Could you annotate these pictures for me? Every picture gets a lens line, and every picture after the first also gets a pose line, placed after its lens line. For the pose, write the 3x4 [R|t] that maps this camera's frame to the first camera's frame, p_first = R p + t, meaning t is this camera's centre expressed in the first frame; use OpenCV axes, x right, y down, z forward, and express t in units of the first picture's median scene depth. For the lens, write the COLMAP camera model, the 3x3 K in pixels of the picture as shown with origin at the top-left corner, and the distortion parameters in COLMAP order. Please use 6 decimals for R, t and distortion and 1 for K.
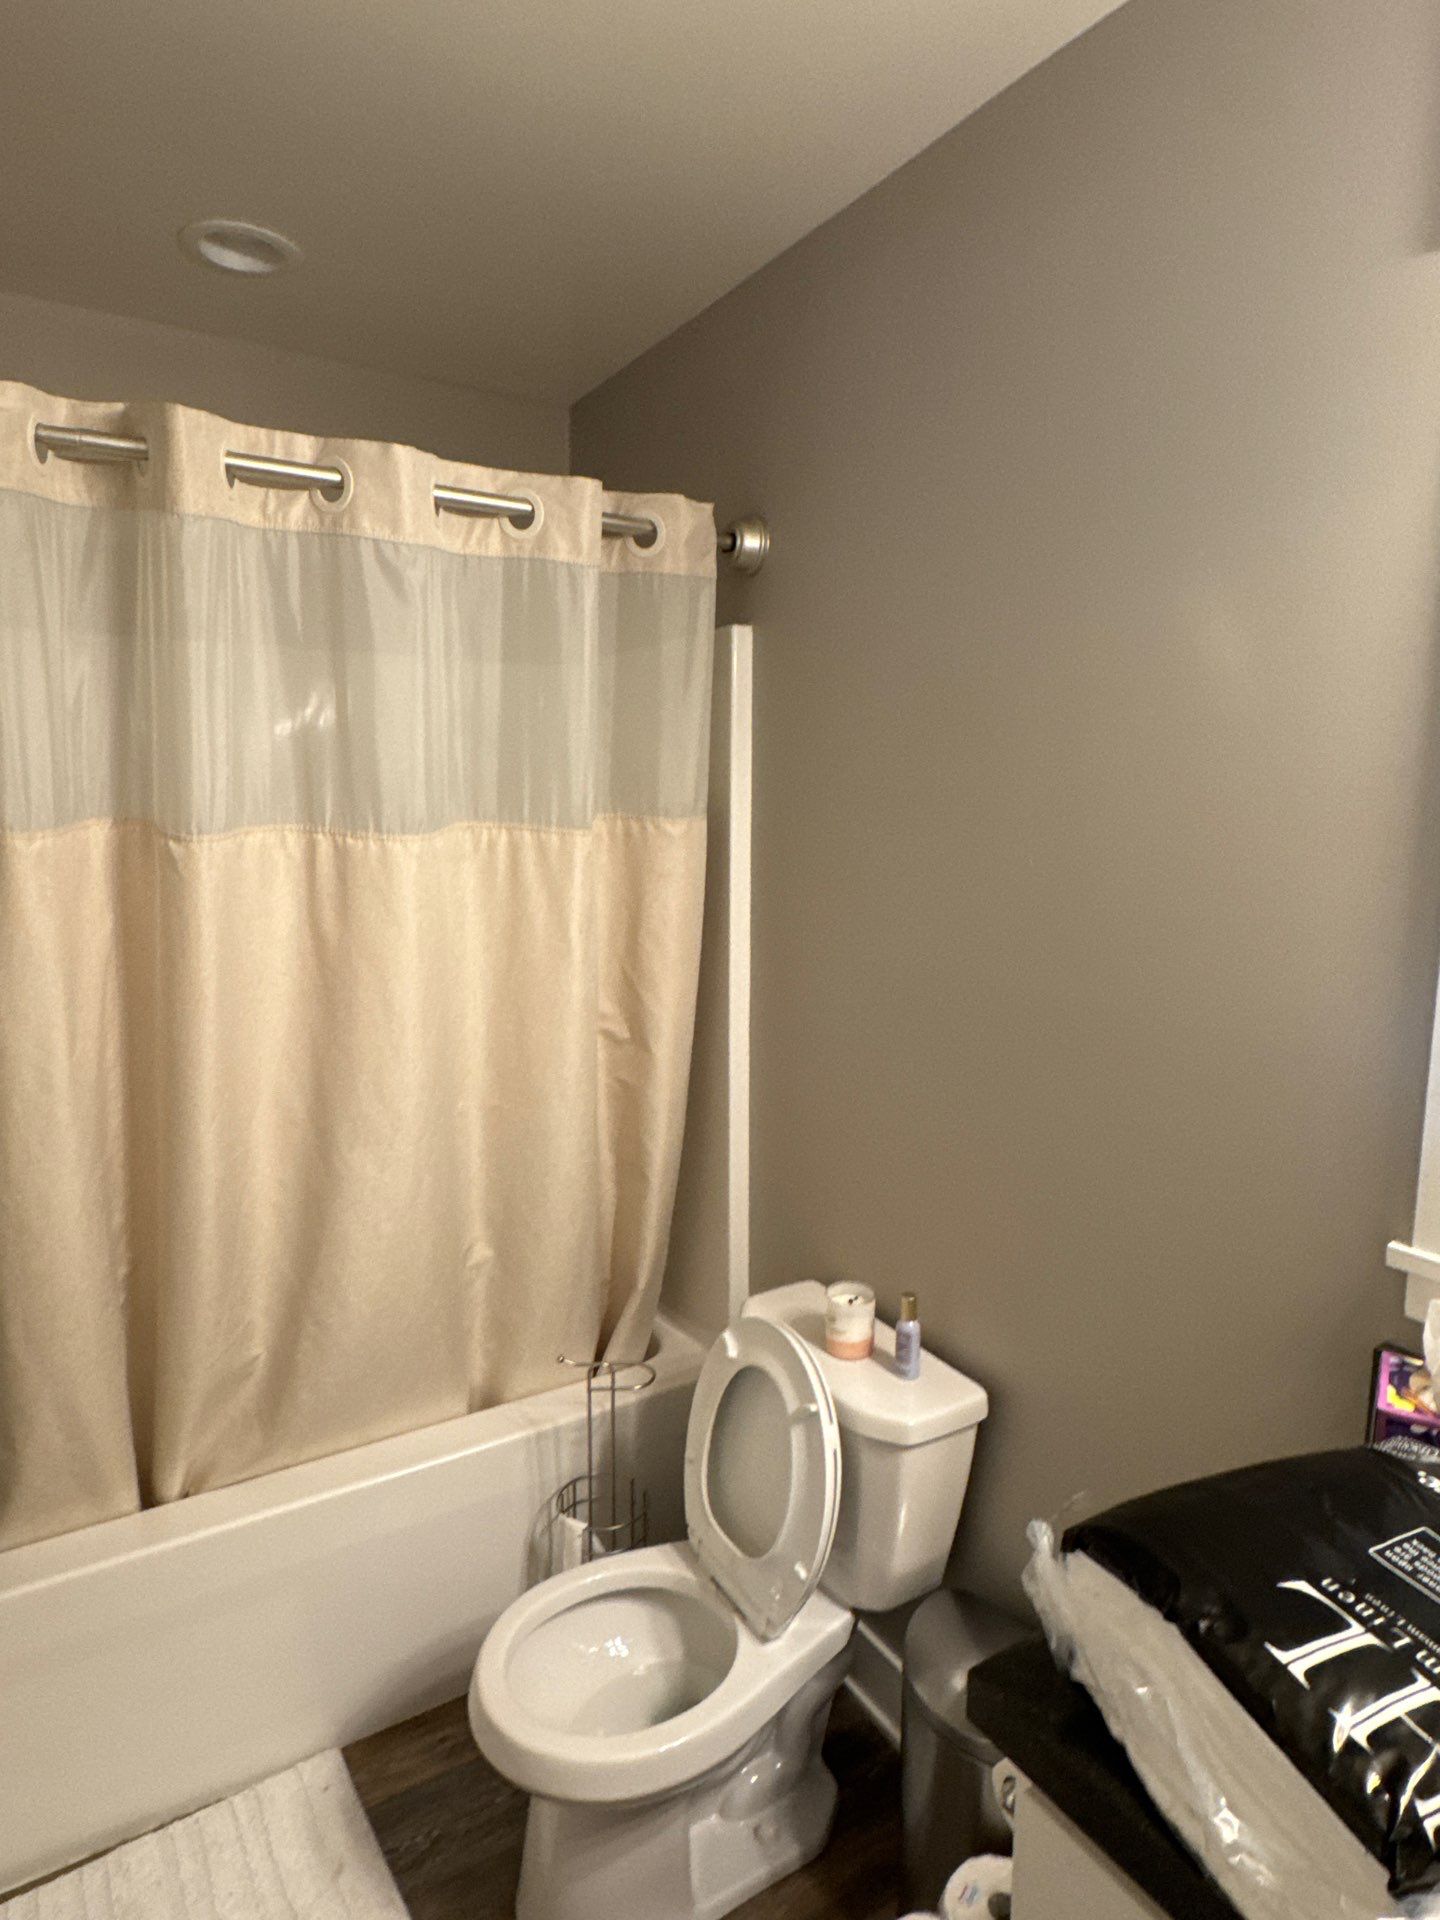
lens RADIAL K [[1103.6, 0, 714.9], [0, 1103.6, 973.1], [0, 0, 1]] dist [-0.003500, 0.001716]
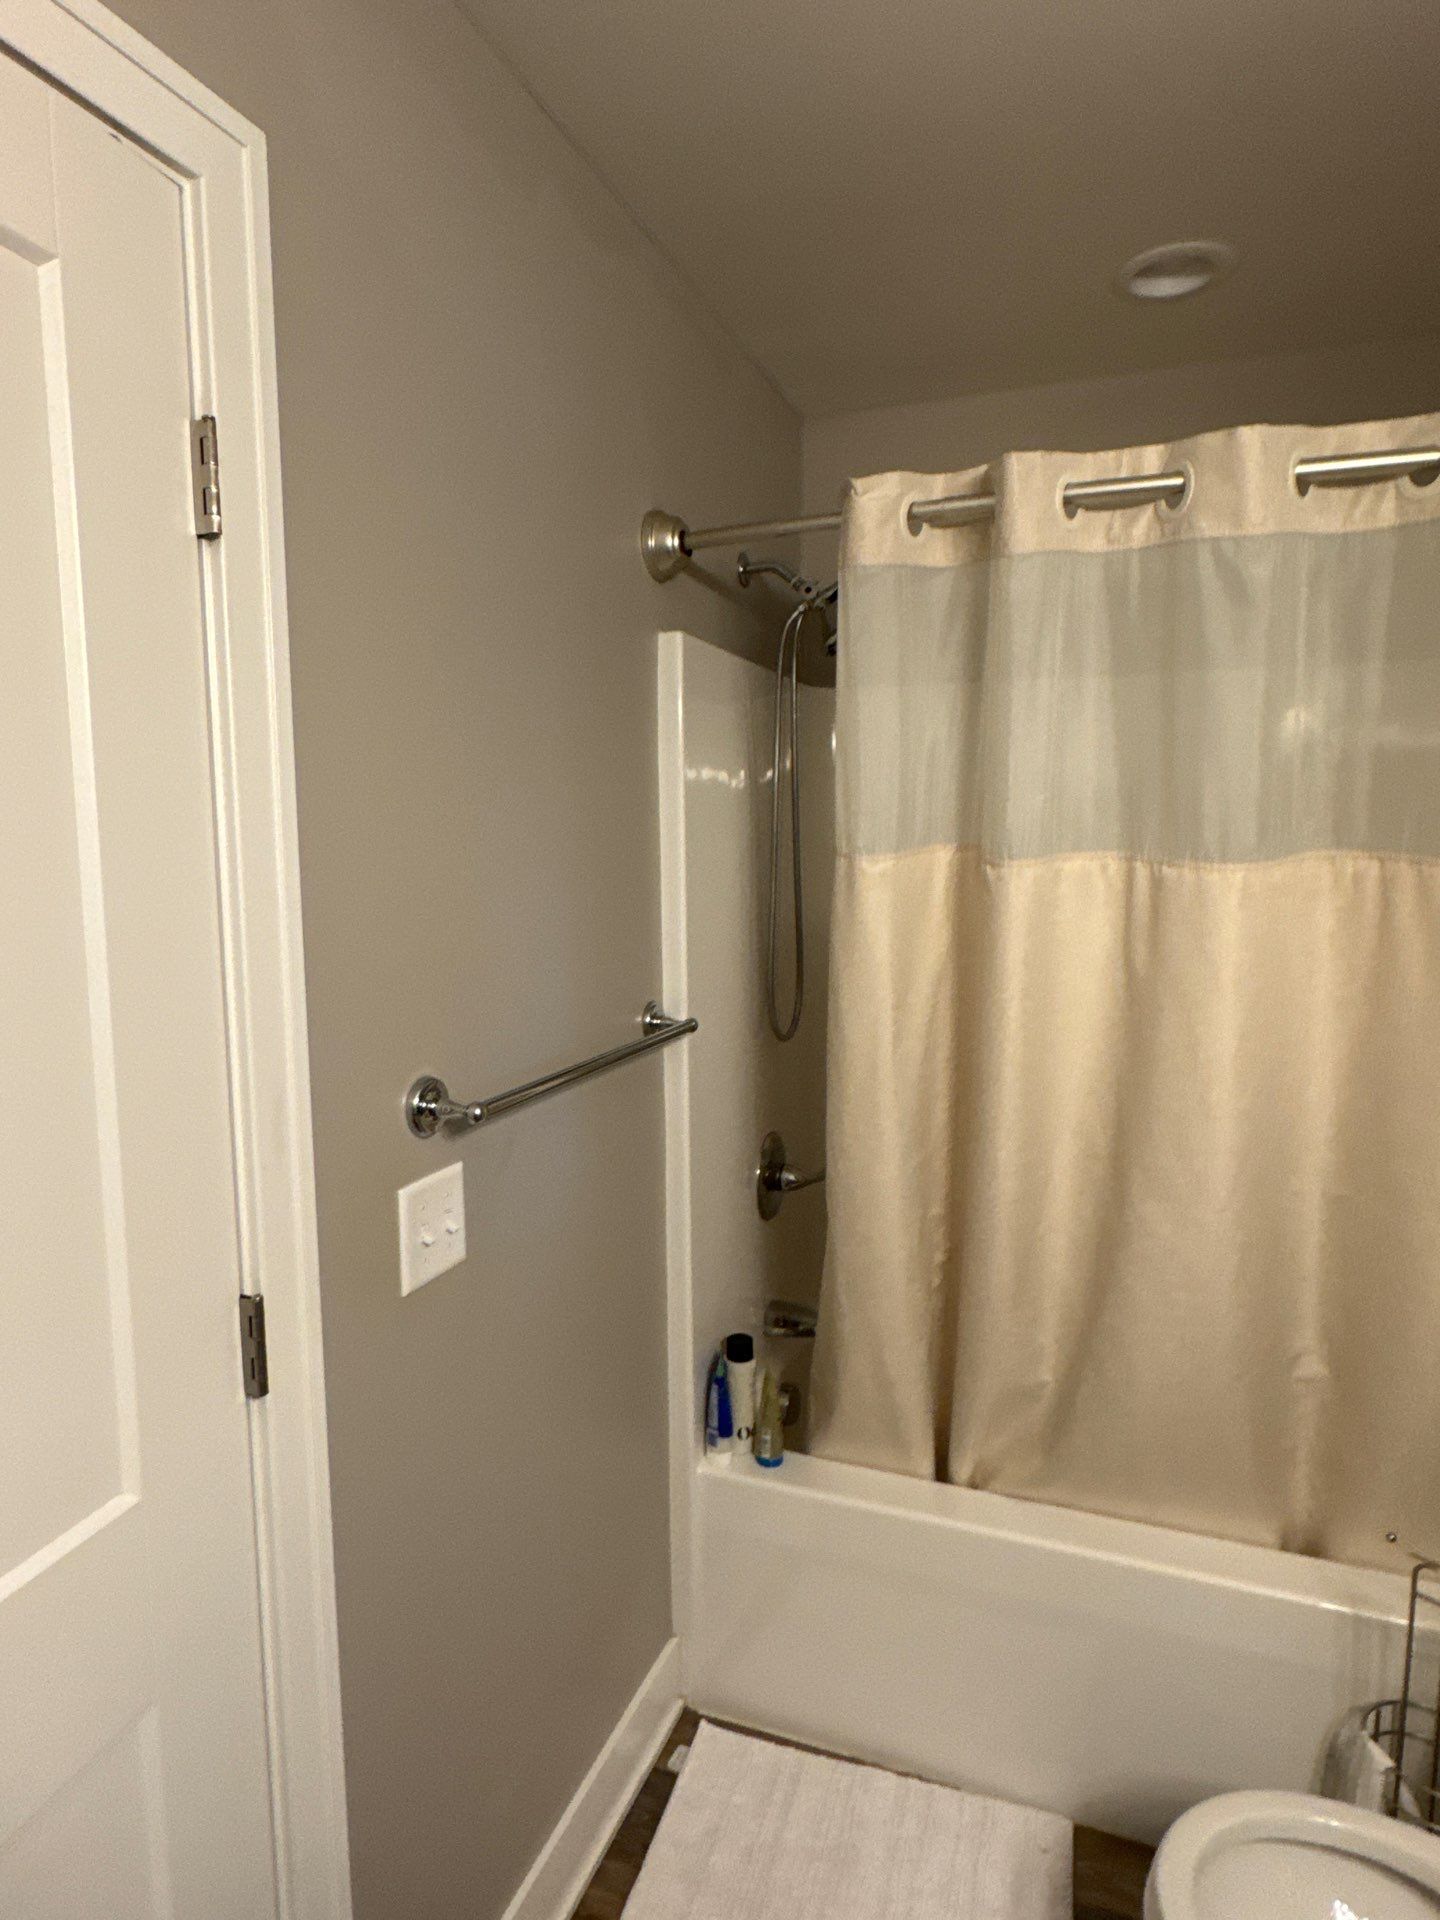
lens RADIAL K [[1103.6, 0, 724.5], [0, 1103.6, 975.6], [0, 0, 1]] dist [-0.003500, 0.001716]
pose [[0.609955, 0.092436, -0.787026, 0.179380], [-0.119303, 0.992565, 0.024115, -0.008834], [0.783404, 0.079185, 0.616448, 0.140257]]
